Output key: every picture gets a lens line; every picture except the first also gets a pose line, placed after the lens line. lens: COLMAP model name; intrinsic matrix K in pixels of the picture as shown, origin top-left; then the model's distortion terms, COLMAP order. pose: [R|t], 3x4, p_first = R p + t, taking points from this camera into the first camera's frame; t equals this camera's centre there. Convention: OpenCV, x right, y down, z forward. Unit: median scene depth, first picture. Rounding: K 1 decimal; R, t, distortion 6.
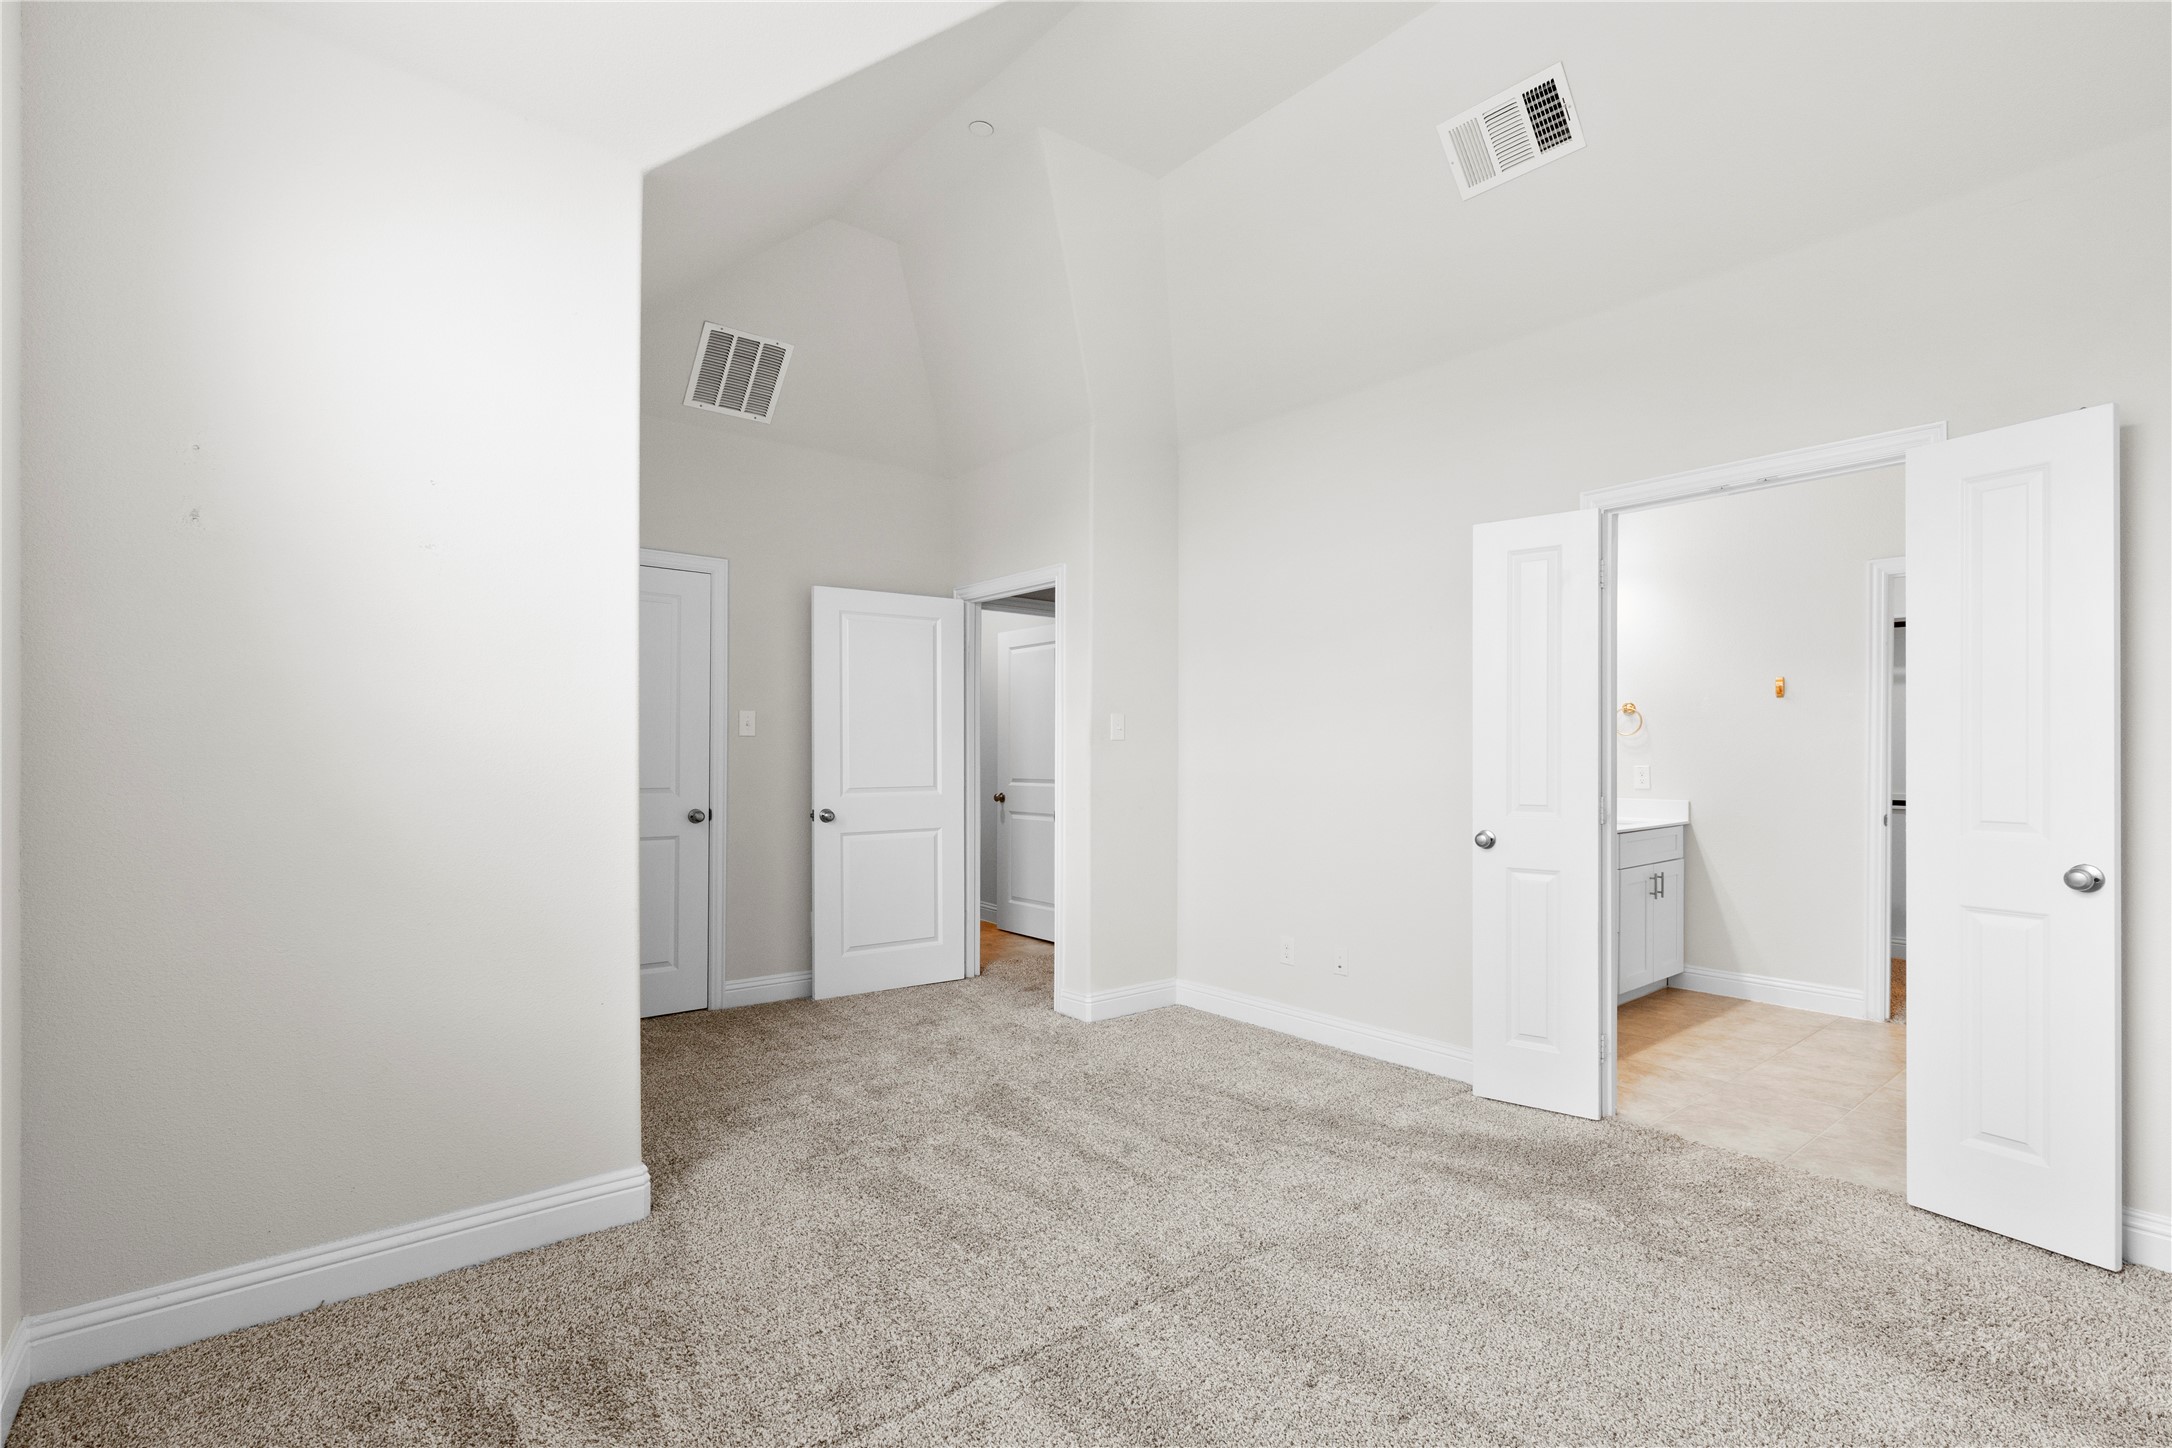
lens RADIAL K [[964.2, 0, 1112.9], [0, 964.2, 748.7], [0, 0, 1]] dist [-0.000571, -0.000479]
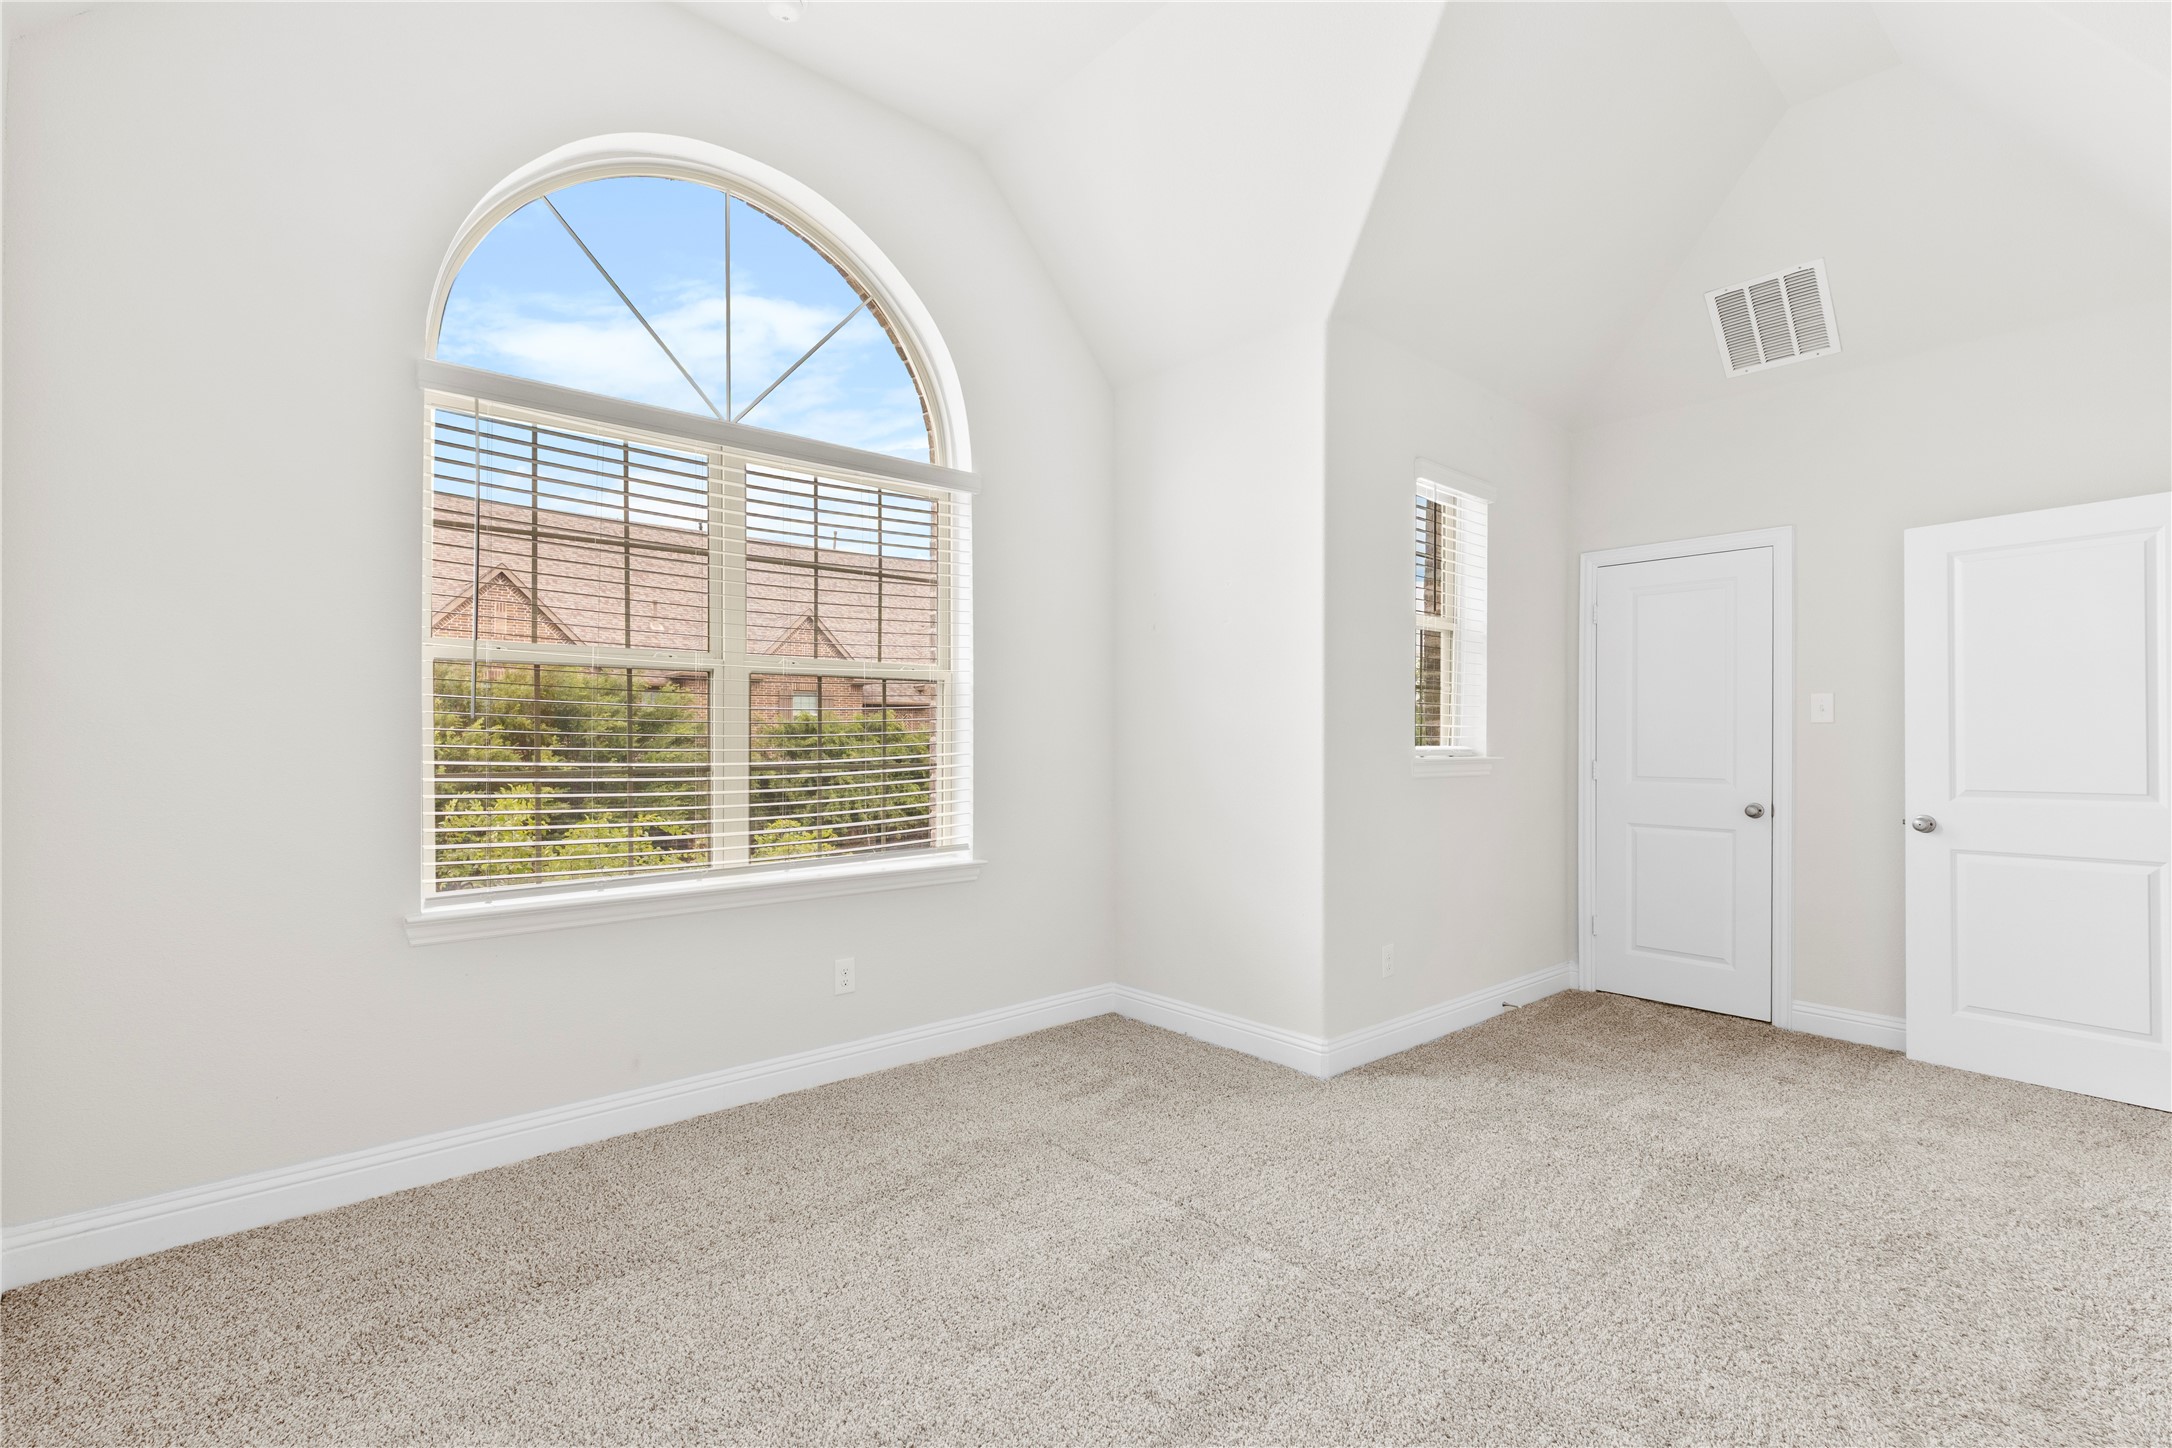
lens RADIAL K [[964.2, 0, 1089.7], [0, 964.2, 730.7], [0, 0, 1]] dist [-0.000571, -0.000479]
pose [[0.071797, -0.009695, -0.997372, 0.469309], [-0.001154, 0.999951, -0.009803, 0.003019], [0.997419, 0.001855, 0.071783, 0.308300]]
